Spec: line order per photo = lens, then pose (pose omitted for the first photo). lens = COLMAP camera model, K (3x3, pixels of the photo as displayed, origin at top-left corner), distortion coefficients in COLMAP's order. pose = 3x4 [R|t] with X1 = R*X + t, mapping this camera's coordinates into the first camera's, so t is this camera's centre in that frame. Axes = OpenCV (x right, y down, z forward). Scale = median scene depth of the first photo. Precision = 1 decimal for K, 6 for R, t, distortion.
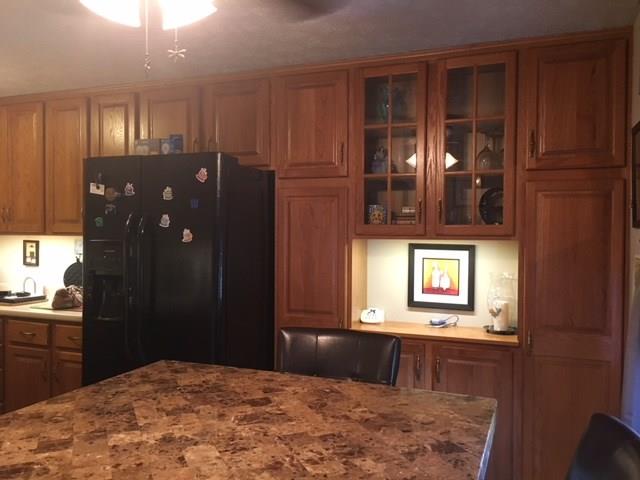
lens RADIAL K [[547.4, 0, 320.0], [0, 547.4, 240.0], [0, 0, 1]] dist [-0.003964, -0.023356]
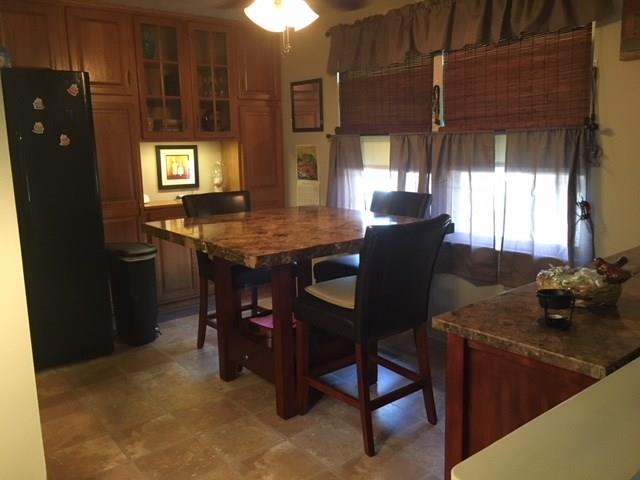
lens RADIAL K [[547.4, 0, 320.0], [0, 547.4, 240.0], [0, 0, 1]] dist [-0.003964, -0.023356]
pose [[0.497839, -0.166828, 0.851073, -0.913791], [0.034618, 0.984365, 0.172707, 0.018321], [-0.866578, -0.056518, 0.495831, -0.095140]]
